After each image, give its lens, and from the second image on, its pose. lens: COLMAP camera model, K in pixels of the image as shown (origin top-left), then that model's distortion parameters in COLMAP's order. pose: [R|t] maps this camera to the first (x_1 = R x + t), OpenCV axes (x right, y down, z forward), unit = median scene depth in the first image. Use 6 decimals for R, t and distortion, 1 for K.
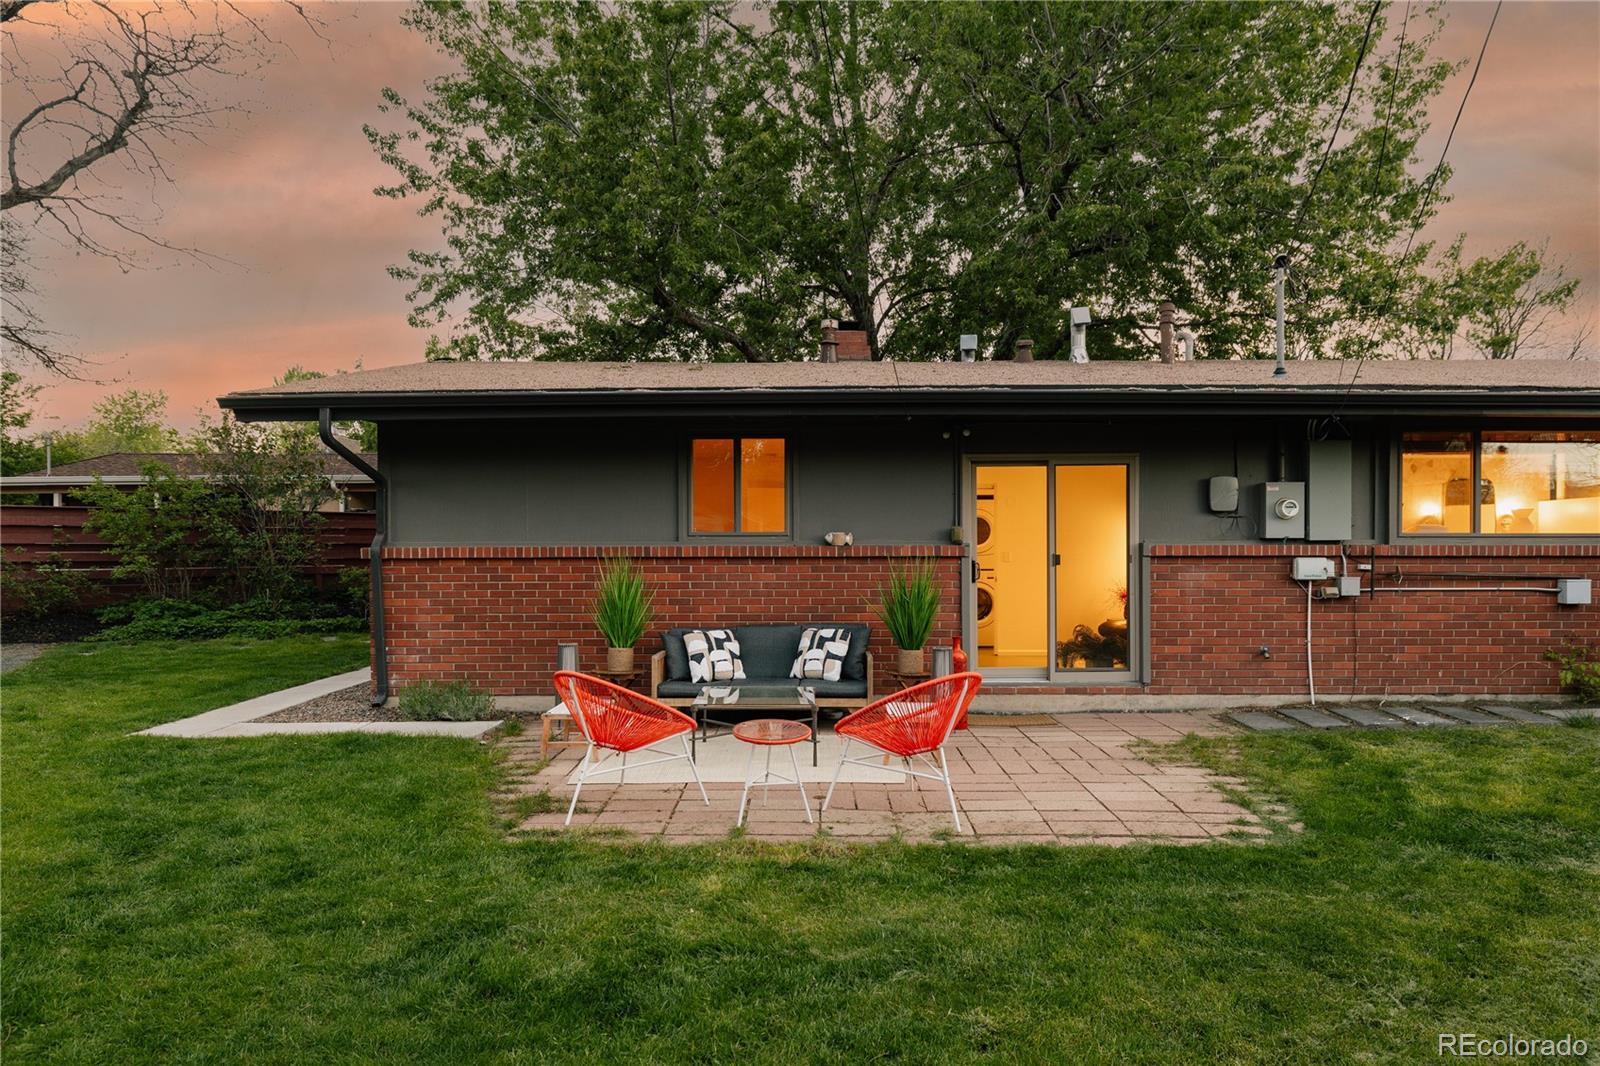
lens RADIAL K [[952.1, 0, 805.1], [0, 952.1, 542.5], [0, 0, 1]] dist [-0.007550, 0.000610]
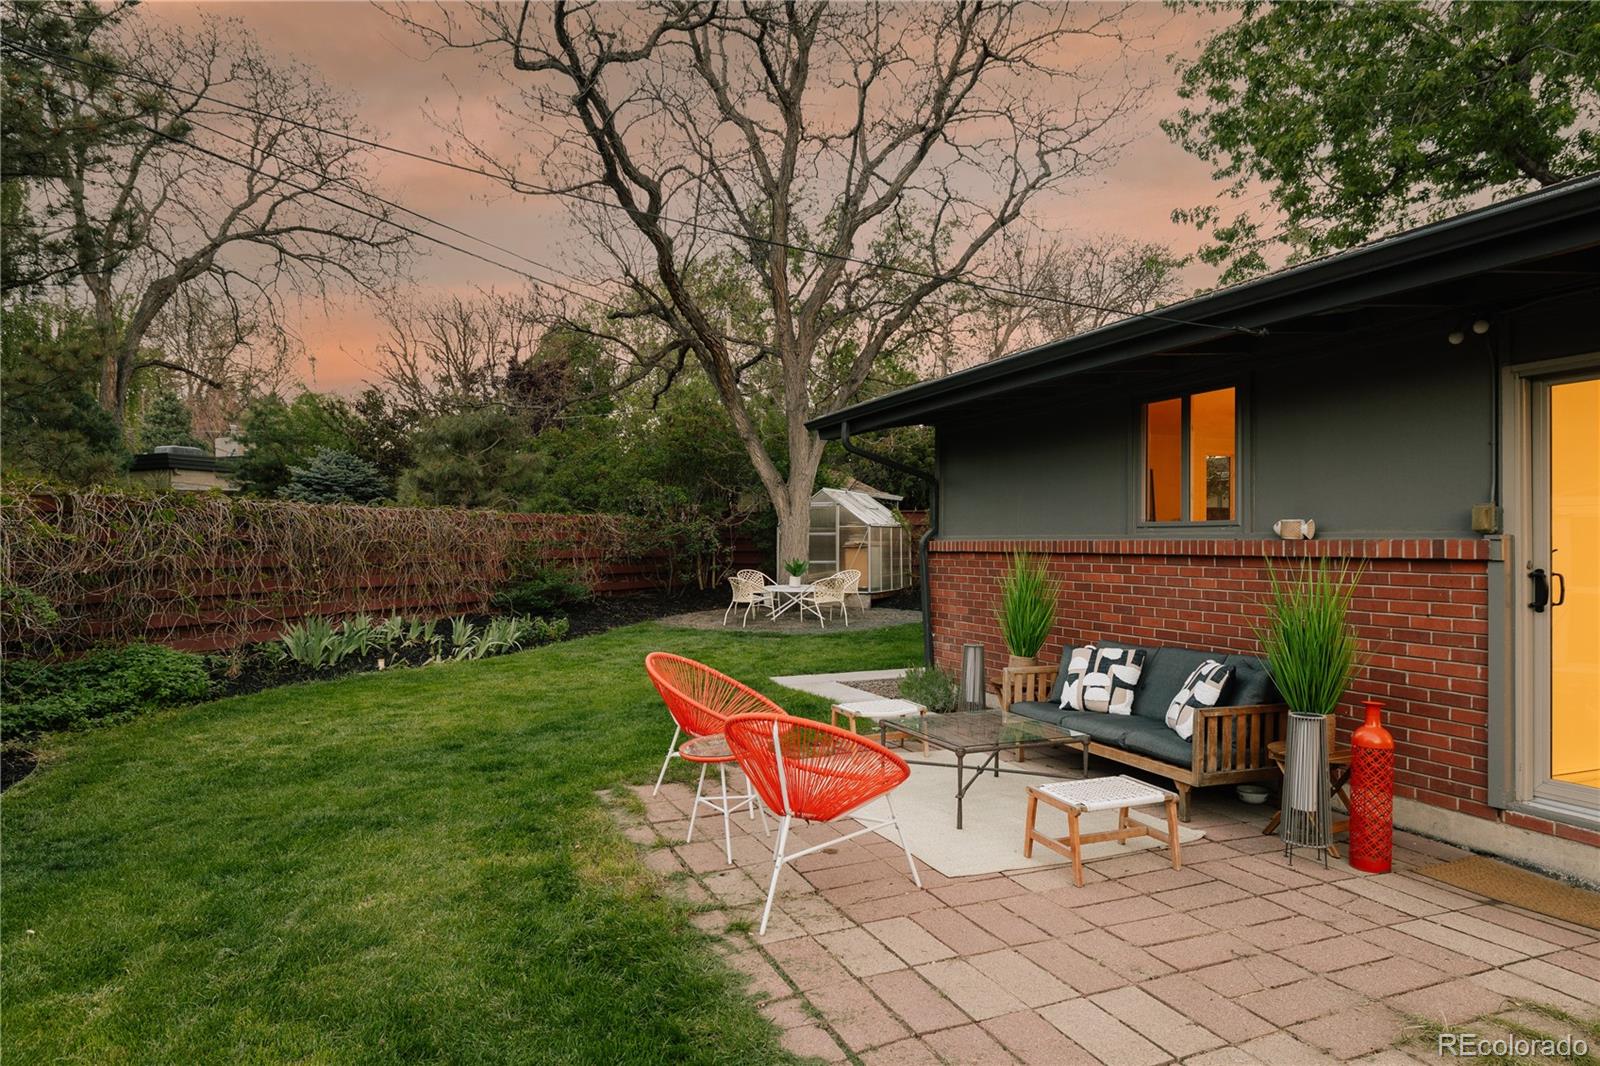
lens RADIAL K [[952.1, 0, 811.6], [0, 952.1, 528.3], [0, 0, 1]] dist [-0.007550, 0.000610]
pose [[0.408126, -0.011082, -0.912859, 0.530380], [0.000303, 0.999928, -0.012003, 0.003680], [0.912926, 0.004622, 0.408099, 0.468636]]
